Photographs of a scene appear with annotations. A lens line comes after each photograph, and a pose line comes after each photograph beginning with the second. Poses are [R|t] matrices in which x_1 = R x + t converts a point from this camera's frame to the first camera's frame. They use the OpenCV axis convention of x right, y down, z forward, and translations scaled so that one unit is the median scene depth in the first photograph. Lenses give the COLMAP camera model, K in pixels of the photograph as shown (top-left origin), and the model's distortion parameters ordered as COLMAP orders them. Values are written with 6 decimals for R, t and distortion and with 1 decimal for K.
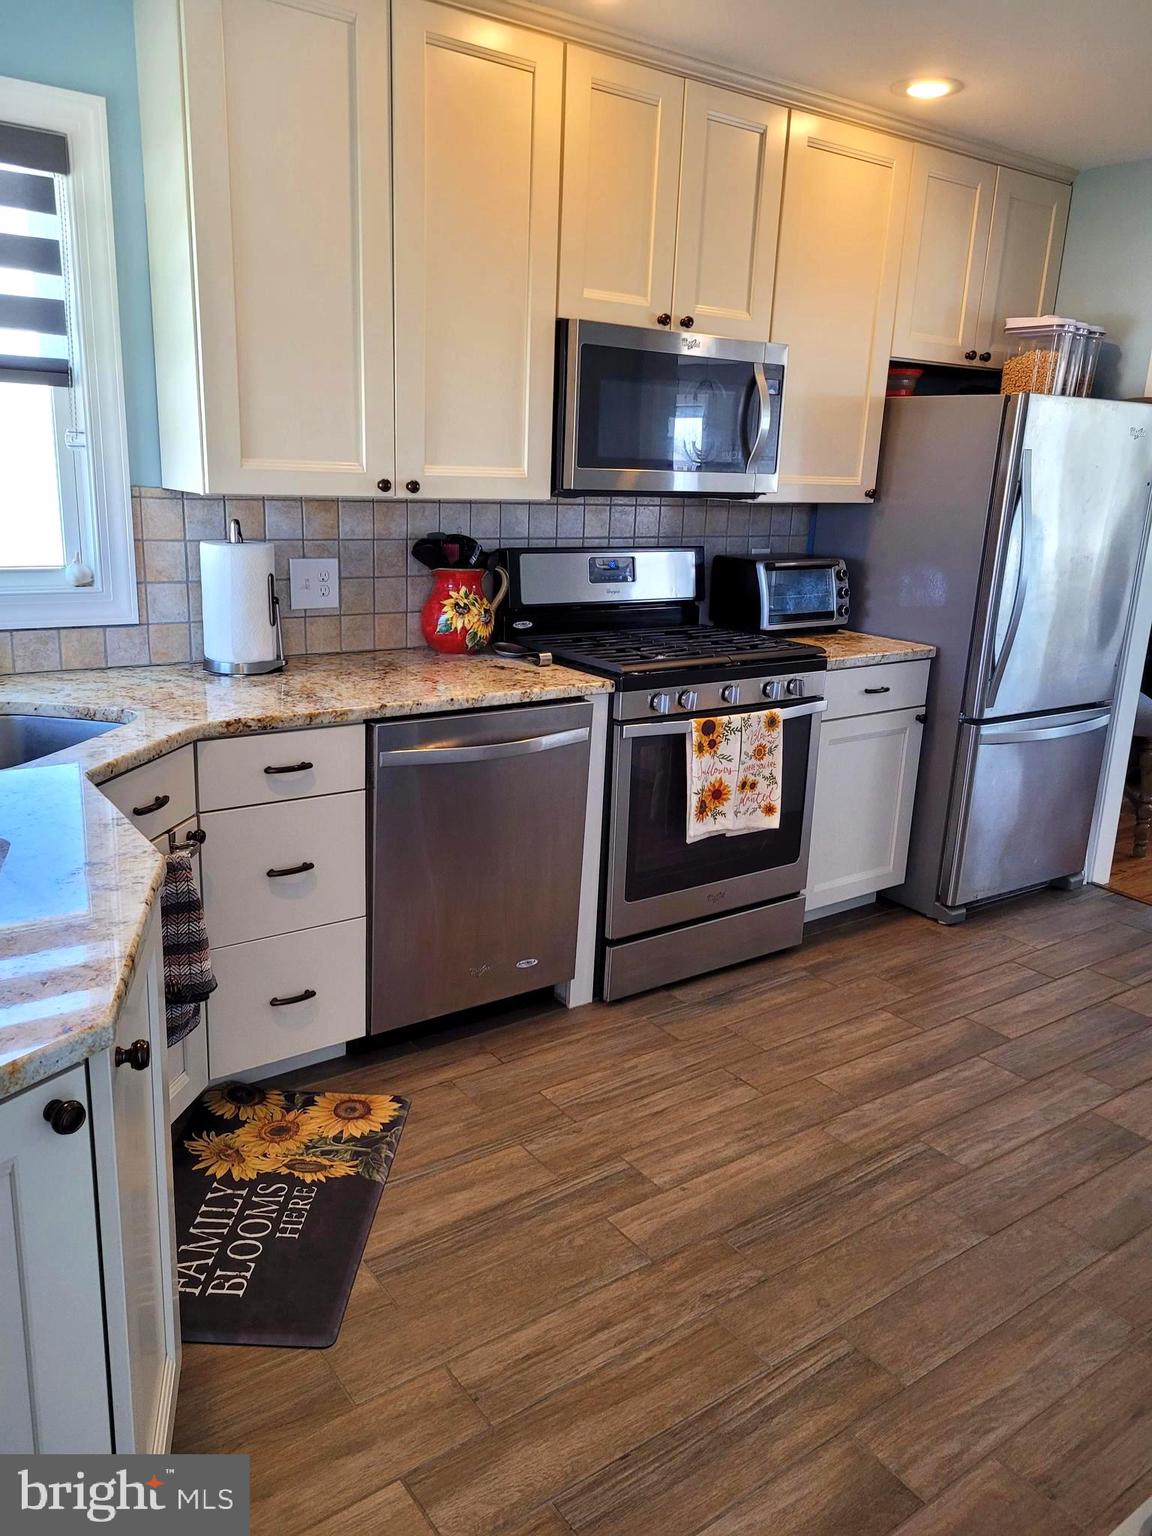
lens RADIAL K [[1136.7, 0, 571.9], [0, 1136.7, 757.4], [0, 0, 1]] dist [0.048966, -0.007273]
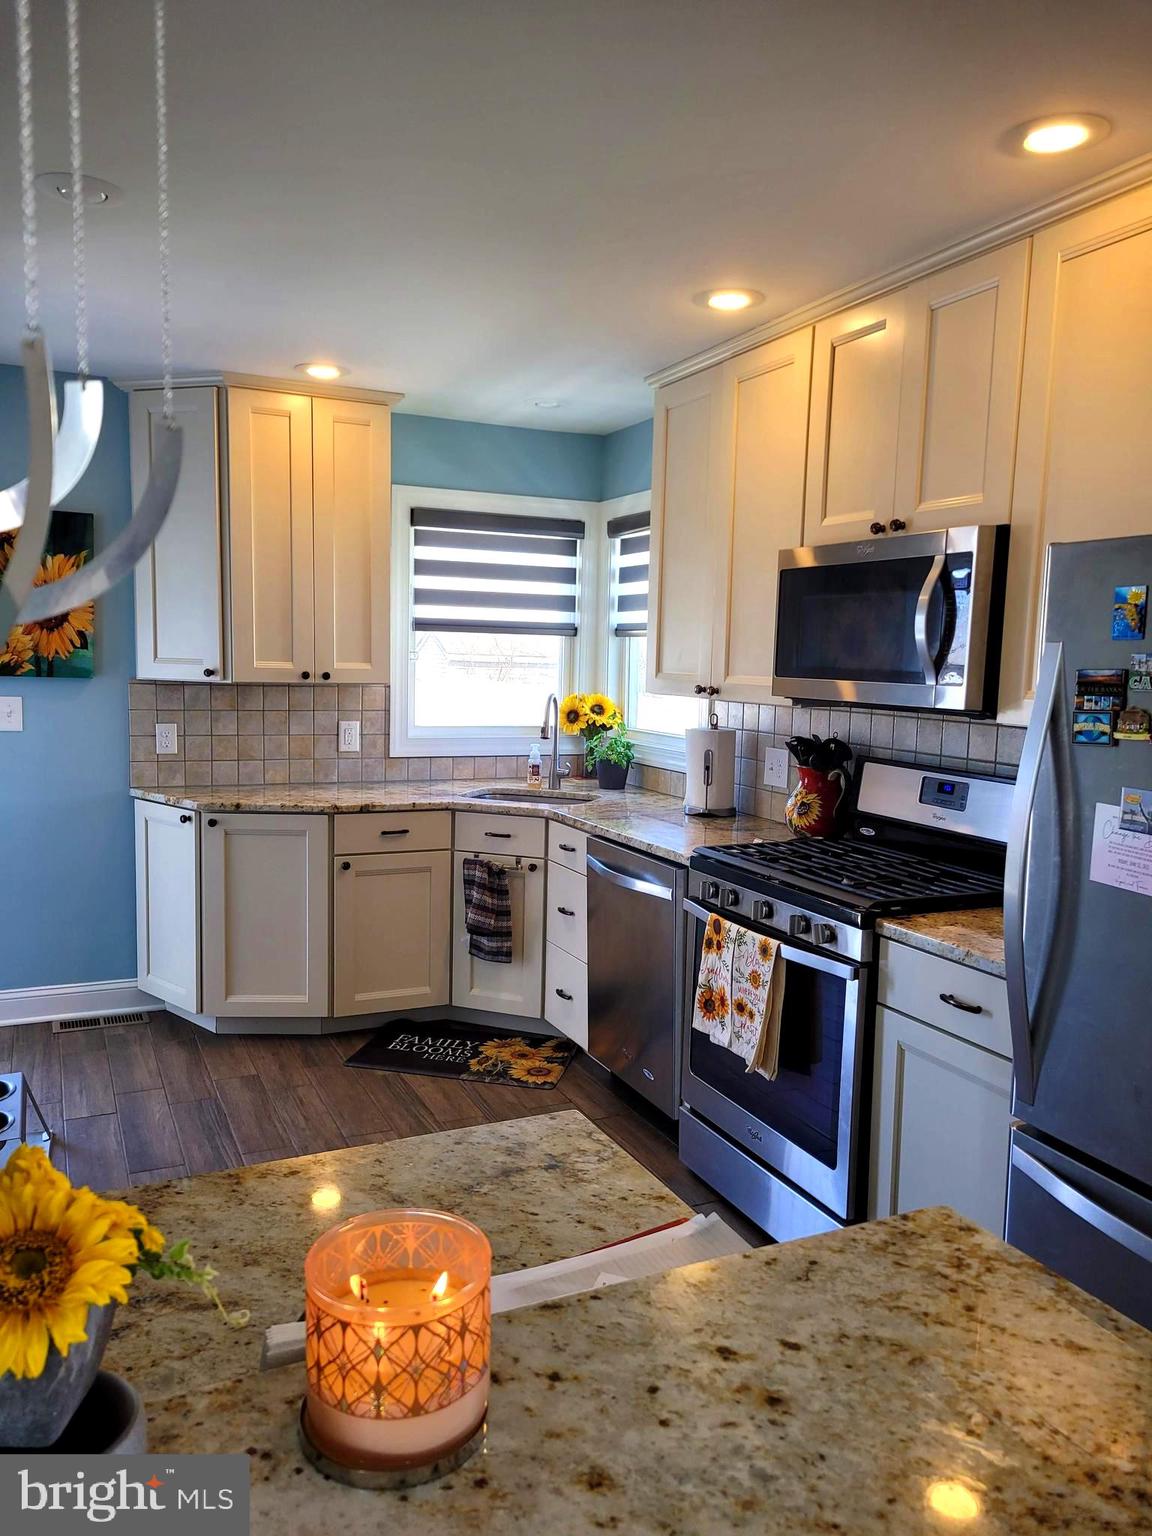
lens RADIAL K [[1136.7, 0, 571.0], [0, 1136.7, 778.4], [0, 0, 1]] dist [0.048966, -0.007273]
pose [[-0.190310, 0.067067, -0.979430, 1.288117], [-0.278187, 0.953088, 0.119316, -0.269967], [0.941485, 0.295172, -0.162725, 1.165273]]
